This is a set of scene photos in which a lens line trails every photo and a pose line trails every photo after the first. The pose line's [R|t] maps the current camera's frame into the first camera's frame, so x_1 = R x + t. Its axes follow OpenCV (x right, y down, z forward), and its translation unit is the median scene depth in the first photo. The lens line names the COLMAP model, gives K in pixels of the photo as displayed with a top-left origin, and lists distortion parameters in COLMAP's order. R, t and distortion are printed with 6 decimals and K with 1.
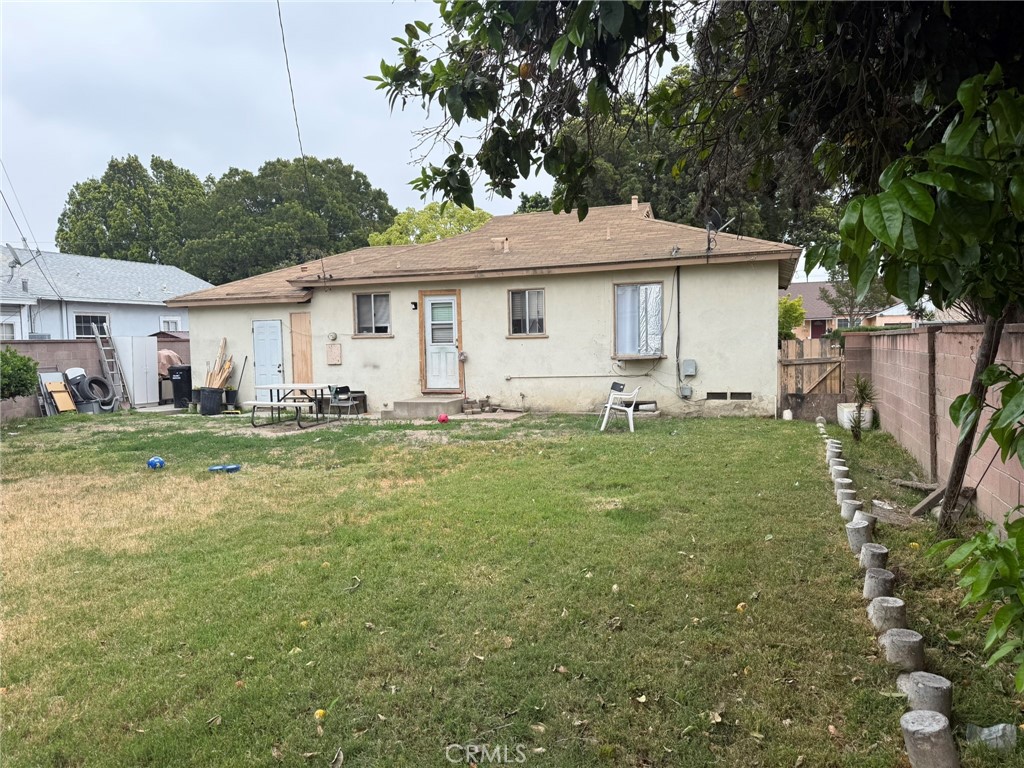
lens RADIAL K [[705.6, 0, 510.2], [0, 705.6, 390.1], [0, 0, 1]] dist [0.062773, -0.075509]
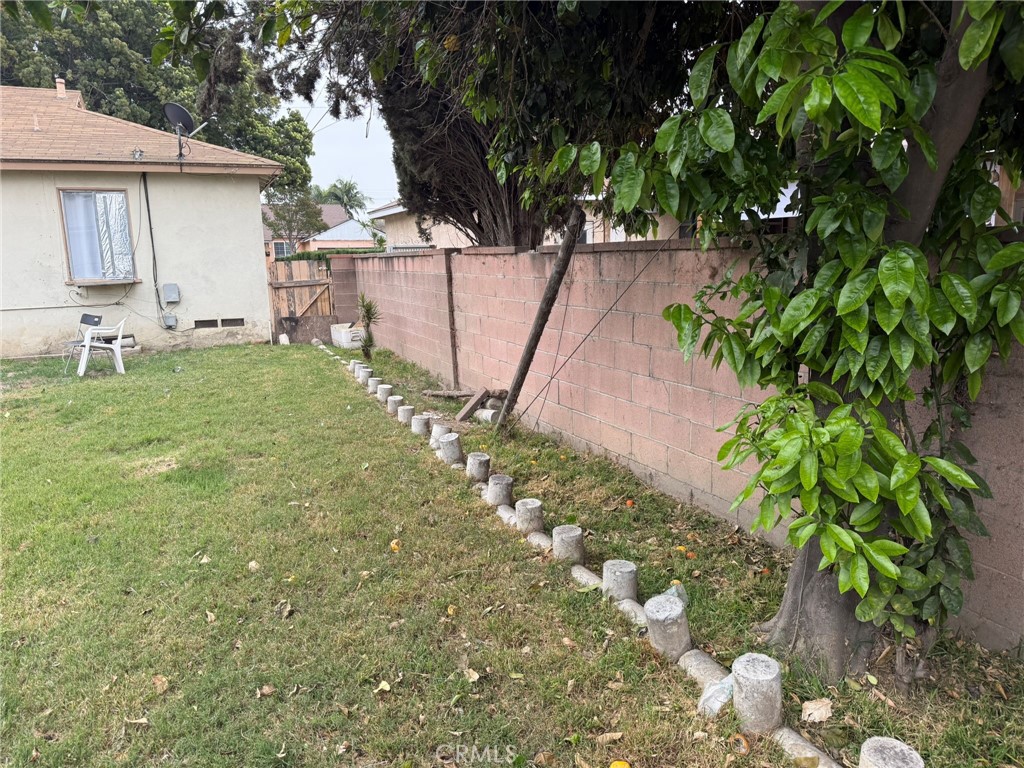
lens RADIAL K [[707.4, 0, 495.4], [0, 707.4, 386.4], [0, 0, 1]] dist [0.063224, -0.081940]
pose [[0.728761, -0.118386, 0.674457, -0.062762], [0.050382, 0.991542, 0.119604, -0.002974], [-0.682912, -0.053182, 0.728562, 0.079714]]
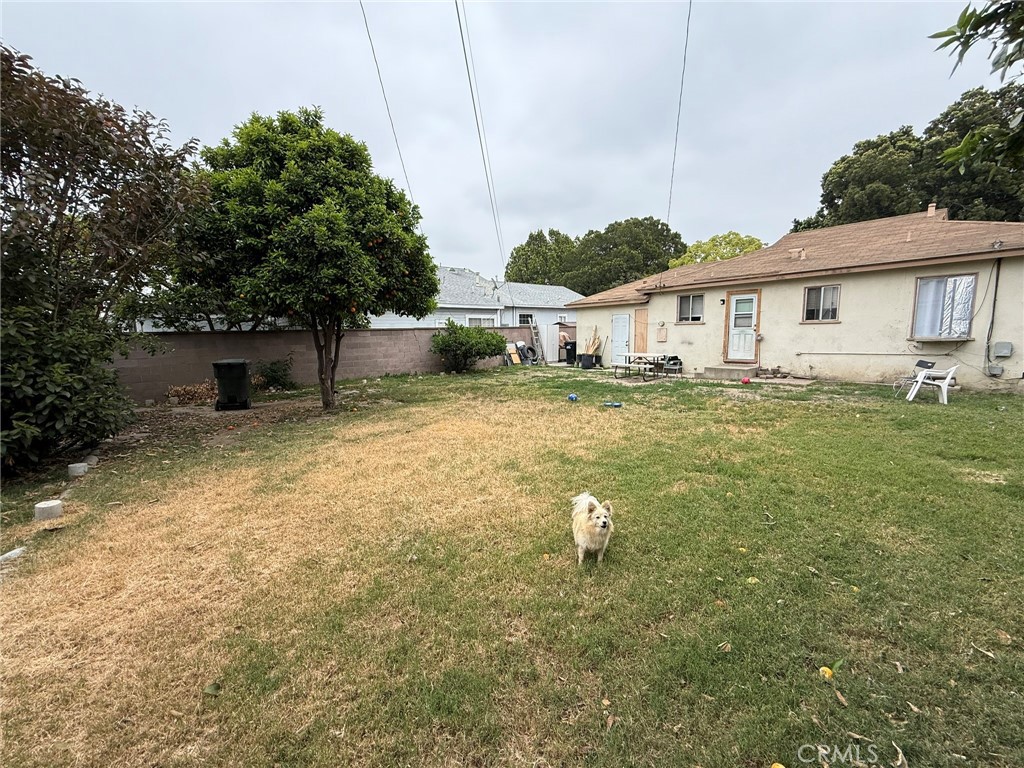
lens RADIAL K [[397.5, 0, 512.0], [0, 397.5, 384.0], [0, 0, 1]] dist [-0.001671, -0.000007]
pose [[0.864523, 0.068401, -0.497918, -0.101386], [-0.032423, 0.996222, 0.080558, -0.002563], [0.501547, -0.053500, 0.863475, 0.067388]]
